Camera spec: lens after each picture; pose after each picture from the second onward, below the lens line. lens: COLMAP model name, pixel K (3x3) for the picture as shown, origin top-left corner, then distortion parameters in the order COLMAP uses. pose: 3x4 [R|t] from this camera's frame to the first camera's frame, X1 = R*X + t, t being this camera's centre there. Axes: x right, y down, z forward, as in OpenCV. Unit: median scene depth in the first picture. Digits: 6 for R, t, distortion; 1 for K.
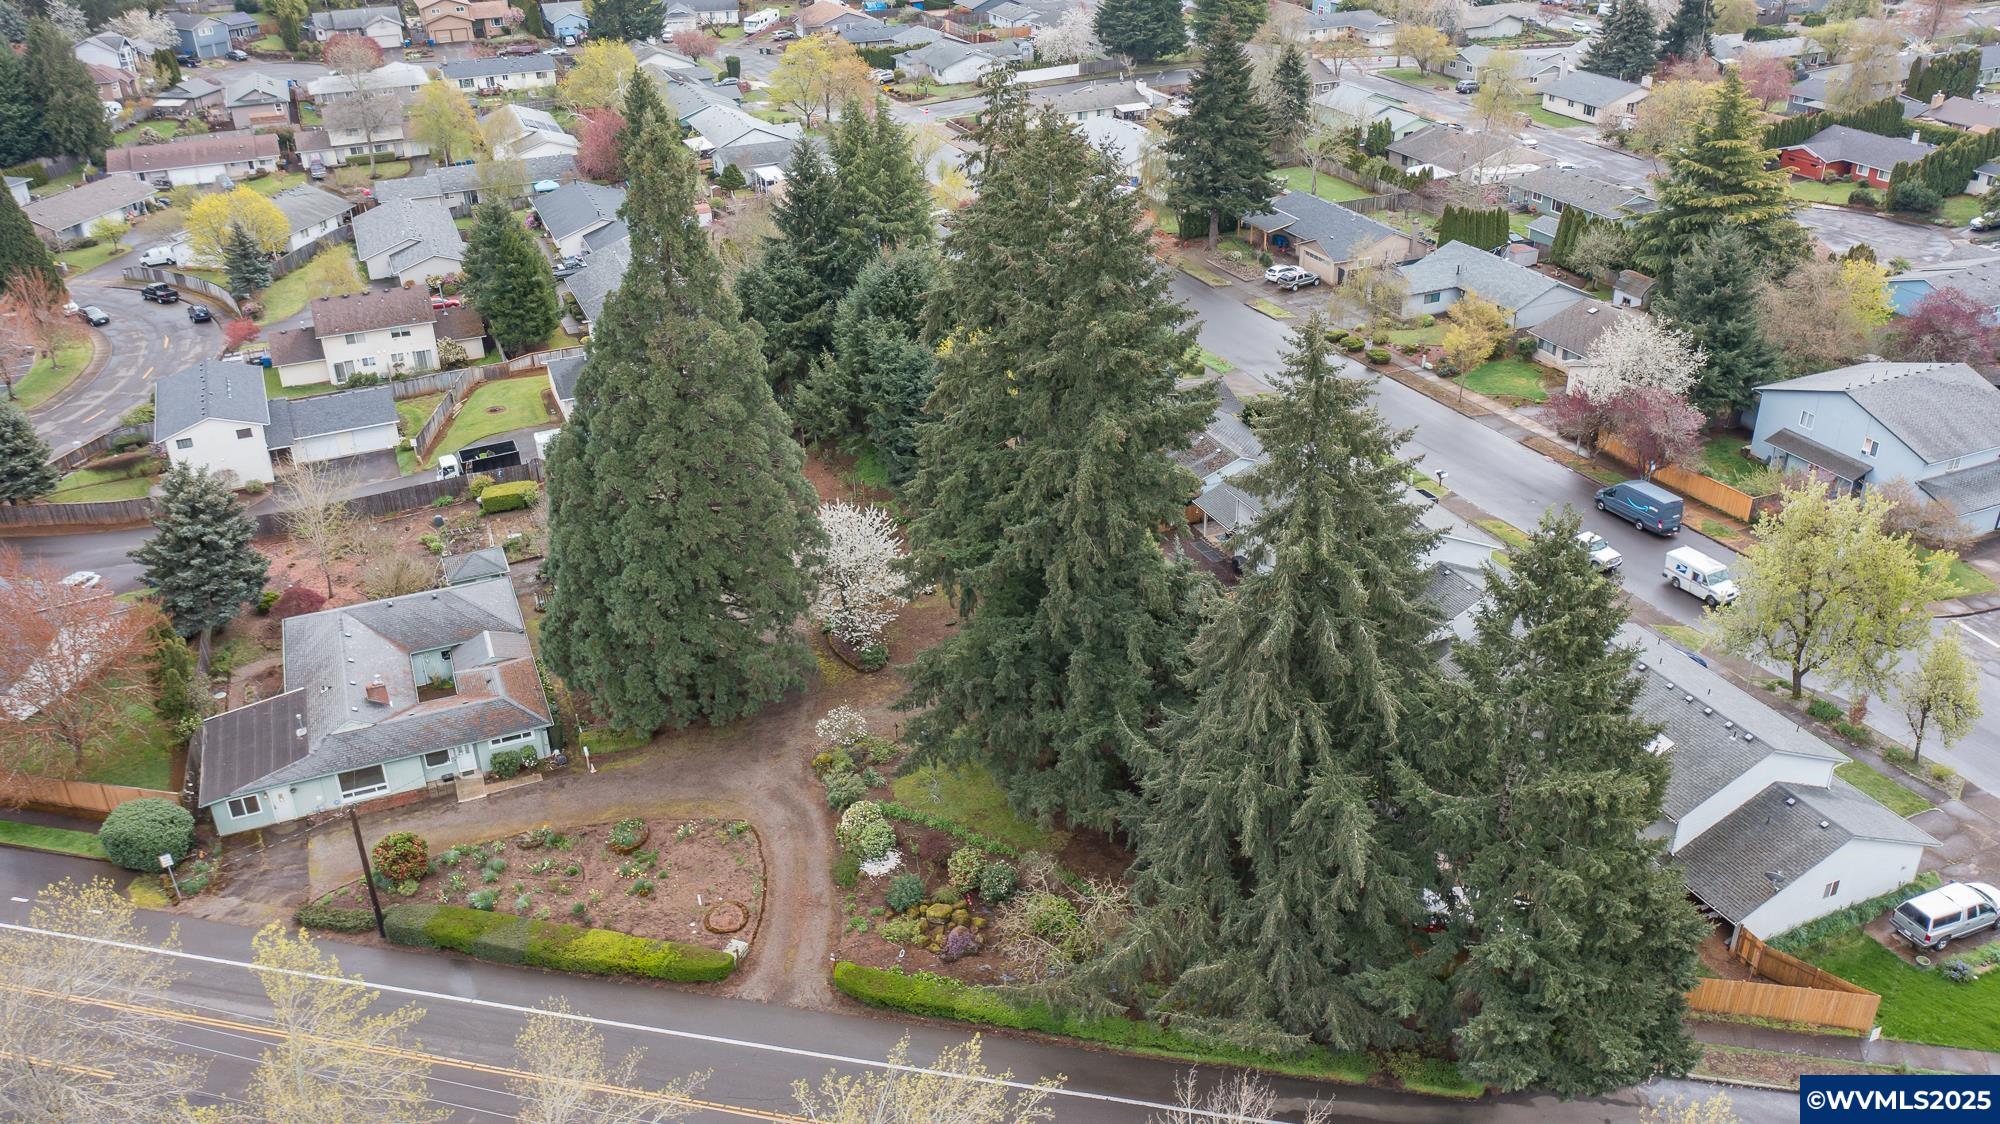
lens RADIAL K [[1587.5, 0, 992.6], [0, 1587.5, 566.7], [0, 0, 1]] dist [-0.005506, -0.006529]
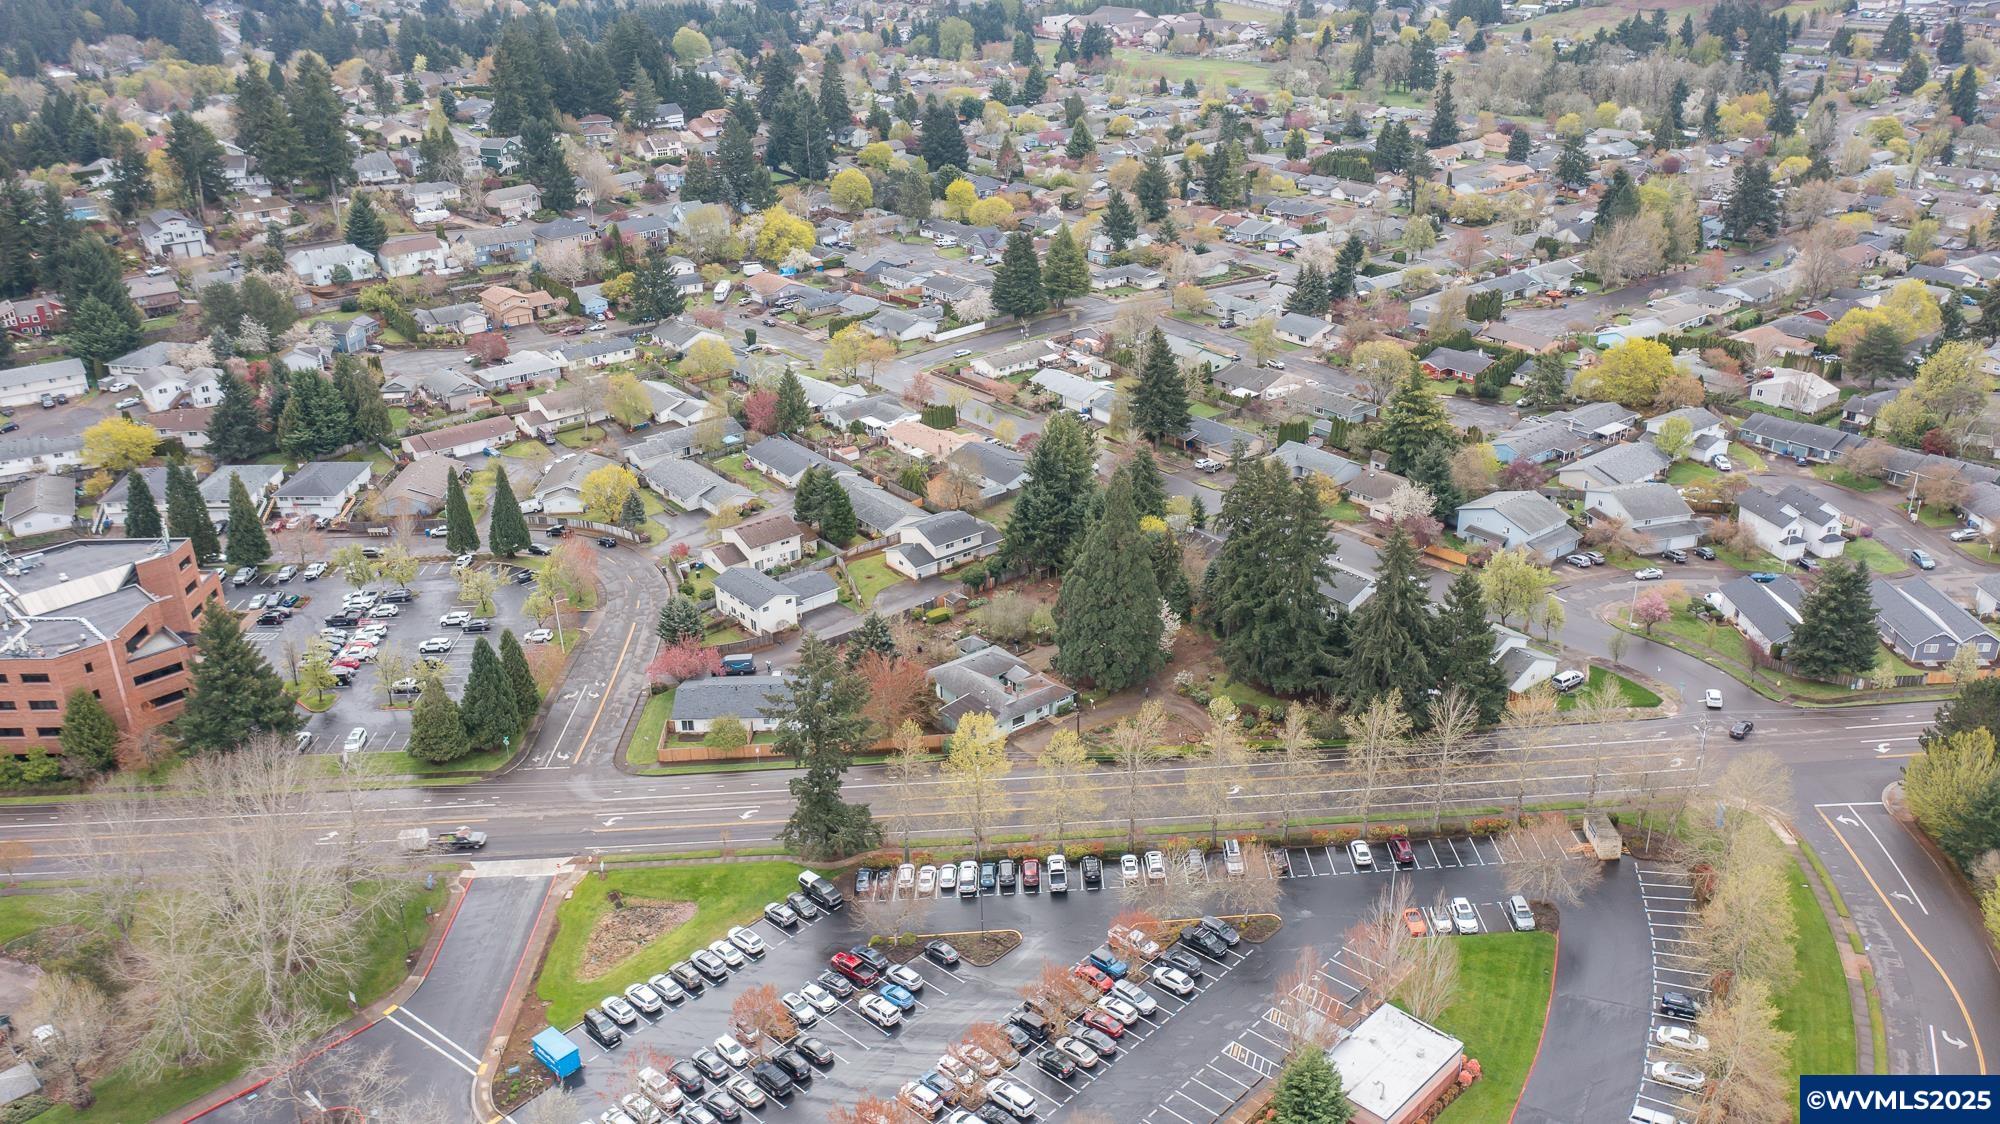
lens RADIAL K [[1620.8, 0, 1000.0], [0, 1620.8, 562.0], [0, 0, 1]] dist [0.003576, 0.004740]
pose [[0.962272, -0.105425, 0.250836, -0.612524], [0.122961, 0.990872, -0.055251, 0.011651], [-0.242721, 0.084009, 0.966452, -0.902613]]
